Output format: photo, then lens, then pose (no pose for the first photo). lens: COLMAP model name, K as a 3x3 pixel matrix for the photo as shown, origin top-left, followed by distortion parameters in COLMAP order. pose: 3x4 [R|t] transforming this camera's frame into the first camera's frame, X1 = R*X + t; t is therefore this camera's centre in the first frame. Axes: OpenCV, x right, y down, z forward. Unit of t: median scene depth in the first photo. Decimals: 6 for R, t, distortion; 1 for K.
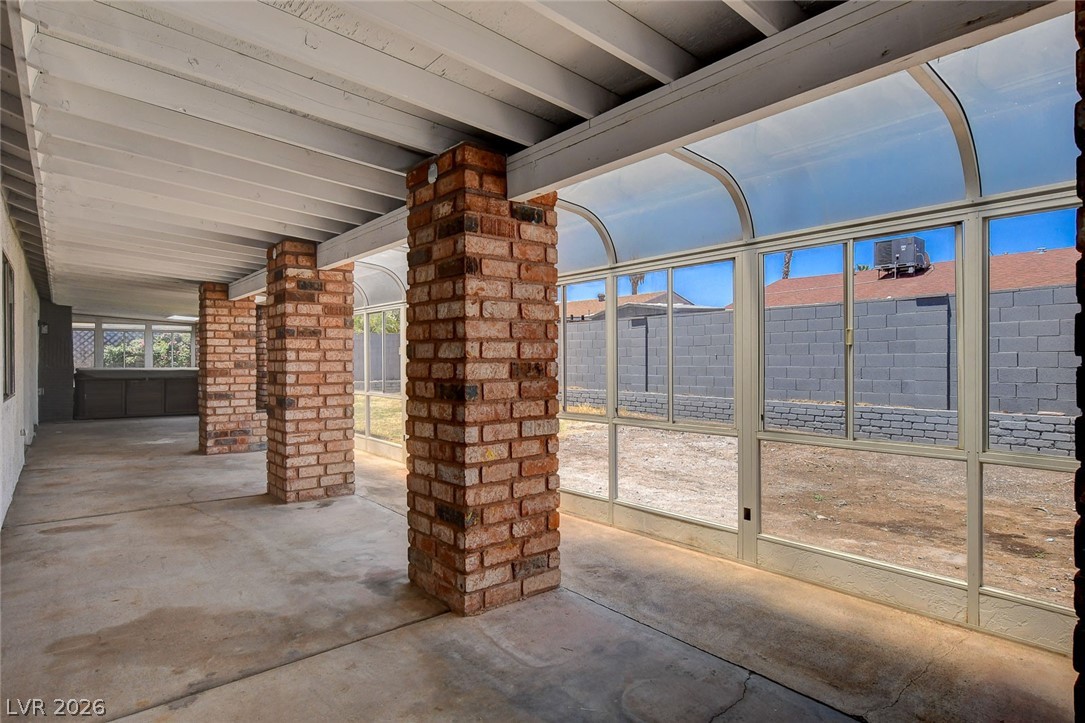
lens RADIAL K [[575.9, 0, 545.8], [0, 575.9, 362.2], [0, 0, 1]] dist [0.003891, -0.001063]
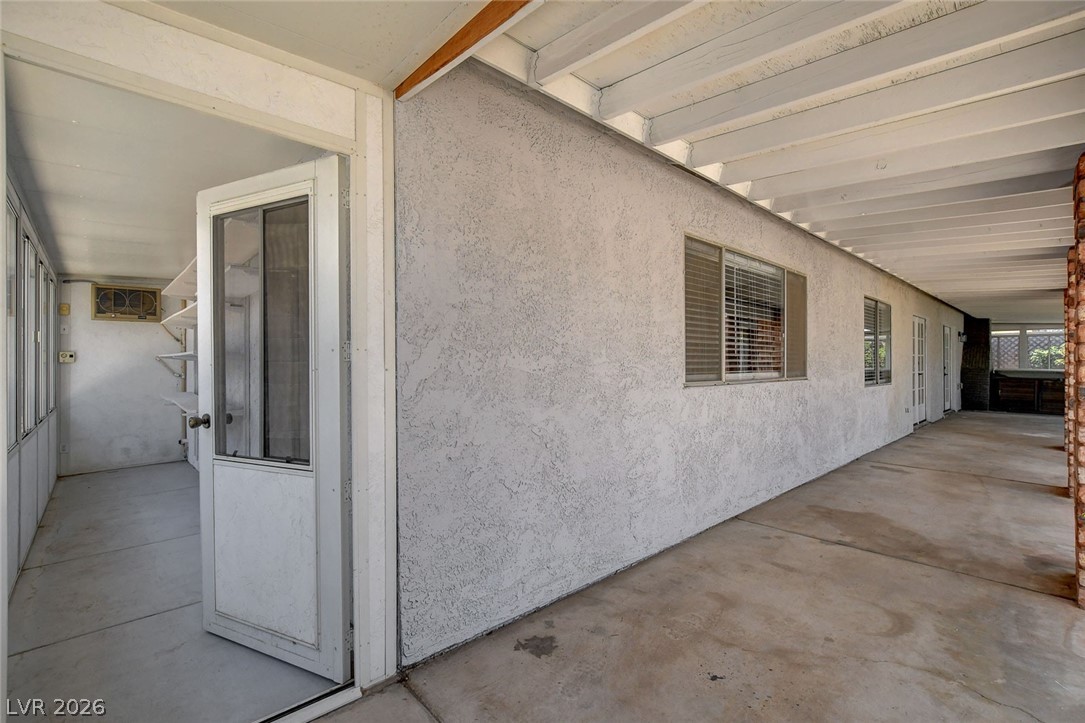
lens RADIAL K [[490.7, 0, 543.4], [0, 490.7, 369.3], [0, 0, 1]] dist [-0.022199, 0.004088]
pose [[0.053734, 0.013467, -0.998464, 0.426294], [-0.003332, 0.999906, 0.013307, 0.003504], [0.998550, 0.002611, 0.053774, -0.004257]]
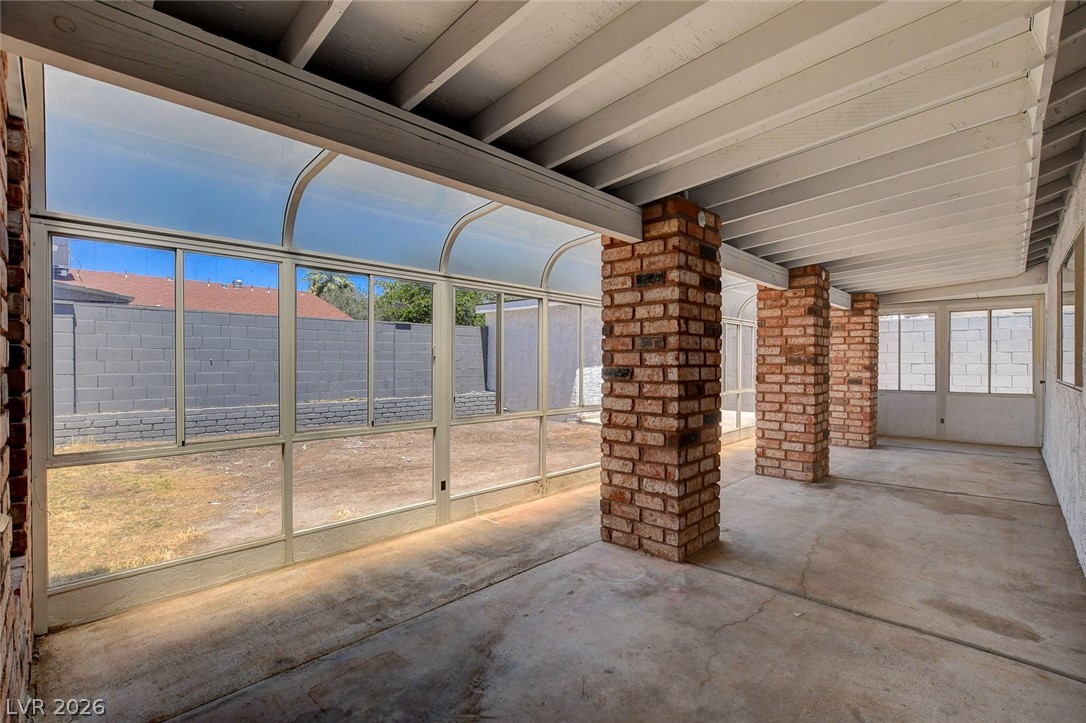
lens RADIAL K [[478.7, 0, 543.0], [0, 478.7, 361.5], [0, 0, 1]] dist [-0.021073, 0.004294]
pose [[-0.088829, 0.008045, 0.996014, -1.268600], [0.006062, 0.999953, -0.007537, -0.006116], [-0.996028, 0.005368, -0.088873, 1.499400]]
